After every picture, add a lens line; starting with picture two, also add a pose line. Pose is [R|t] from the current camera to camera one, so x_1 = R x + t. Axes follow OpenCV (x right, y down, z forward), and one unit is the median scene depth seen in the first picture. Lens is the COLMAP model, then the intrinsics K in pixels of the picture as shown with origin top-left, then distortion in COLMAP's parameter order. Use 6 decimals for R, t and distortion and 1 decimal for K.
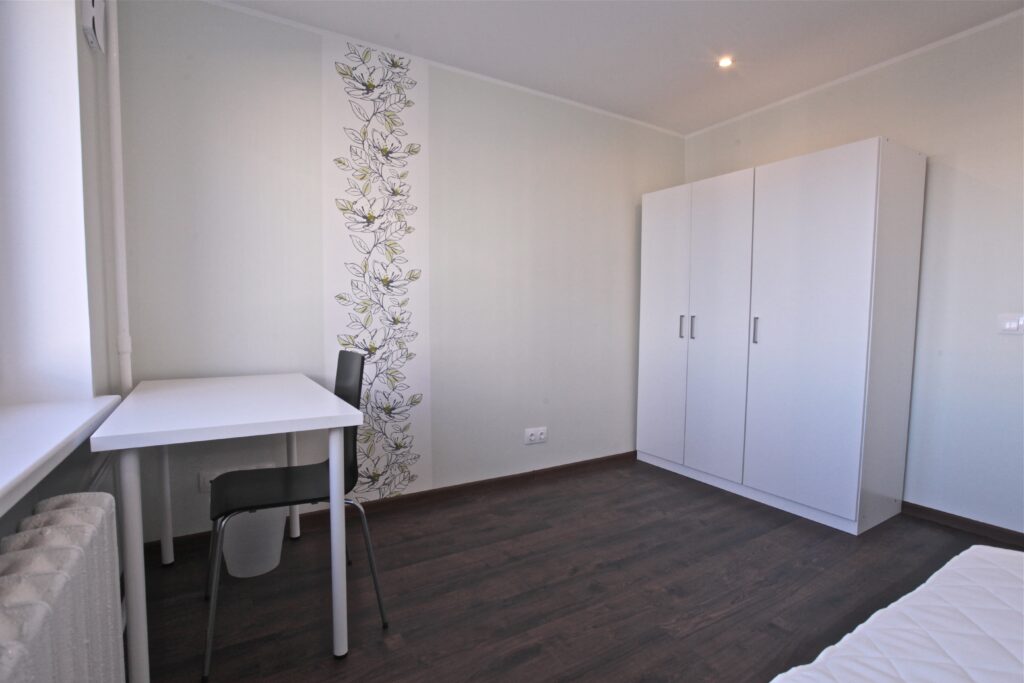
lens RADIAL K [[495.2, 0, 517.4], [0, 495.2, 341.4], [0, 0, 1]] dist [-0.036824, 0.007493]
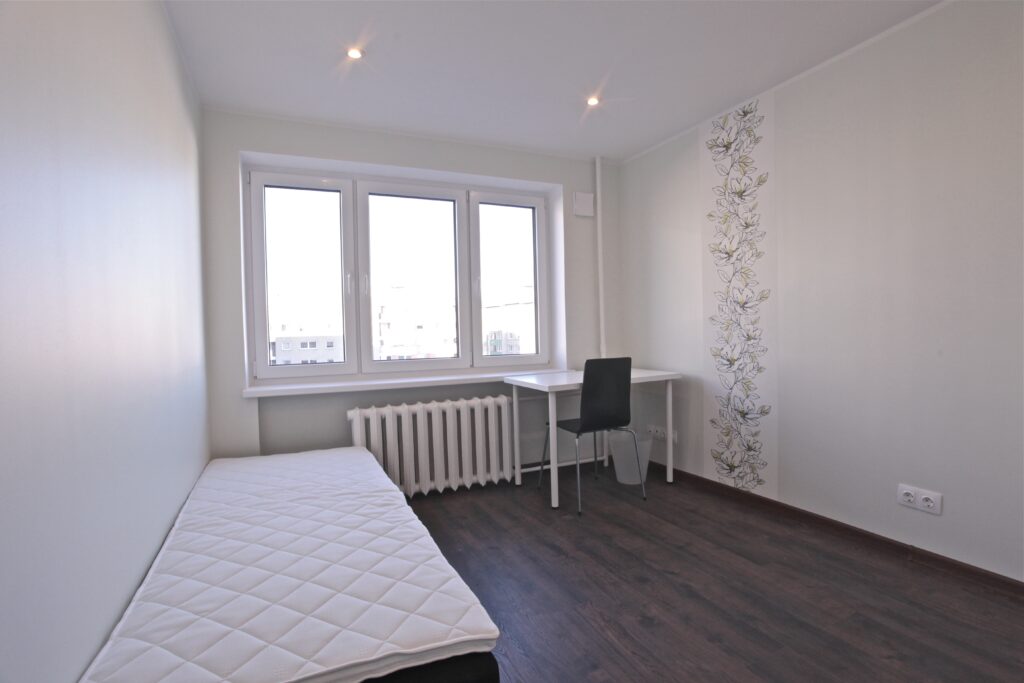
lens RADIAL K [[495.2, 0, 516.6], [0, 495.2, 341.4], [0, 0, 1]] dist [-0.036824, 0.007493]
pose [[-0.103631, 0.027613, -0.994232, 0.954806], [-0.022062, 0.999305, 0.030053, -0.055324], [0.994371, 0.025049, -0.102950, 0.595806]]
